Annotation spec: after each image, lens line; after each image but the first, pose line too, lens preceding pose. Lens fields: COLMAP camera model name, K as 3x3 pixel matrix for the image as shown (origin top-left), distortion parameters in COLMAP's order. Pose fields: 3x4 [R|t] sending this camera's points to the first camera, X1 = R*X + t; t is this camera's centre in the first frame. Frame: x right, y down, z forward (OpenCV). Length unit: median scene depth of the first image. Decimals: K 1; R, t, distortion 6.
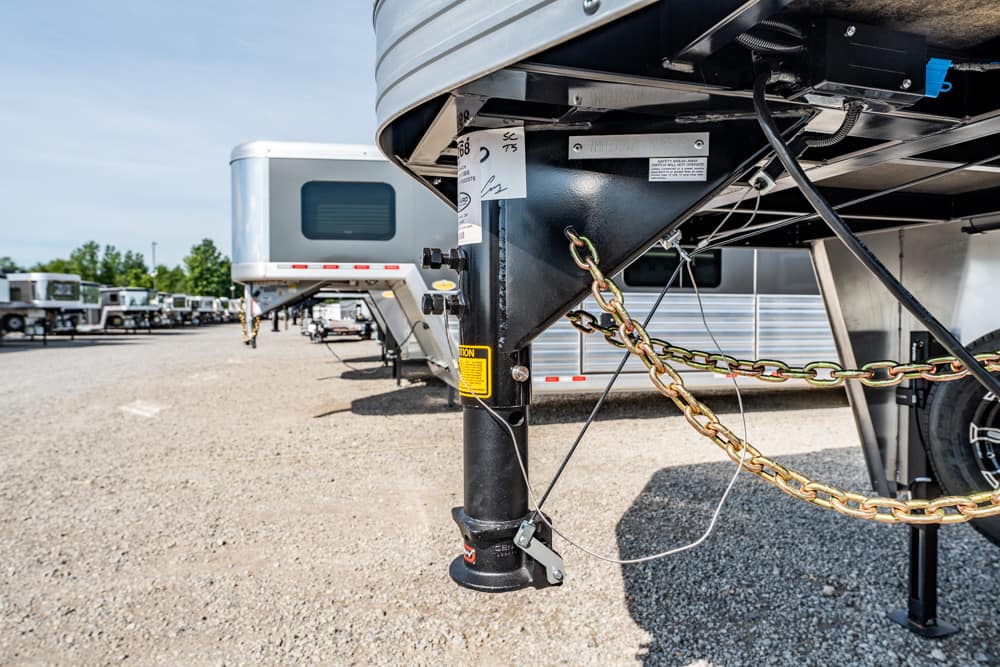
lens RADIAL K [[604.3, 0, 497.9], [0, 604.3, 330.4], [0, 0, 1]] dist [-0.004883, 0.000080]
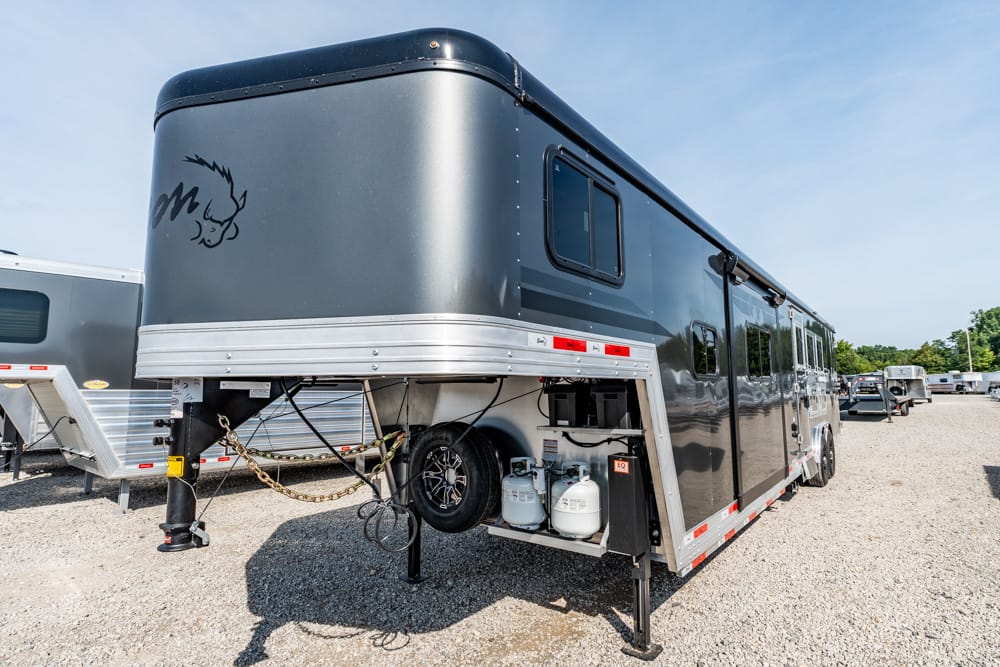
lens RADIAL K [[521.3, 0, 498.0], [0, 521.3, 333.0], [0, 0, 1]] dist [-0.001766, 0.000732]
pose [[0.821184, 0.063581, 0.567110, -0.067867], [0.016114, 0.990794, -0.134415, -0.058643], [-0.570435, 0.119518, 0.812600, -0.557304]]
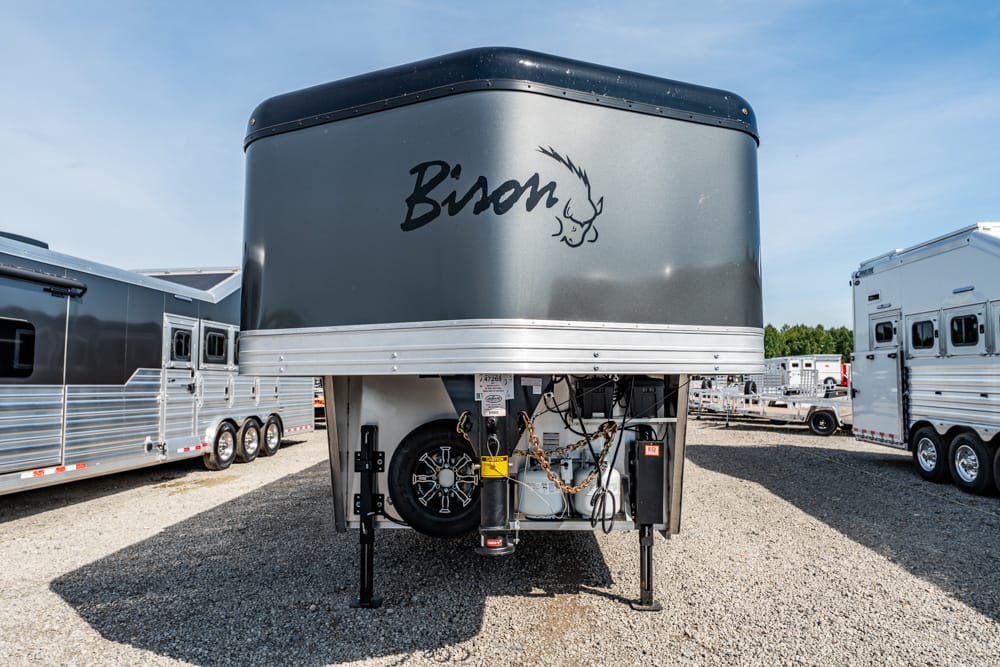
lens RADIAL K [[654.6, 0, 494.4], [0, 654.6, 328.9], [0, 0, 1]] dist [0.002683, -0.001966]
pose [[0.329058, 0.078292, 0.941059, -0.859402], [0.028408, 0.995285, -0.092736, -0.081214], [-0.943882, 0.057249, 0.325282, 0.032647]]
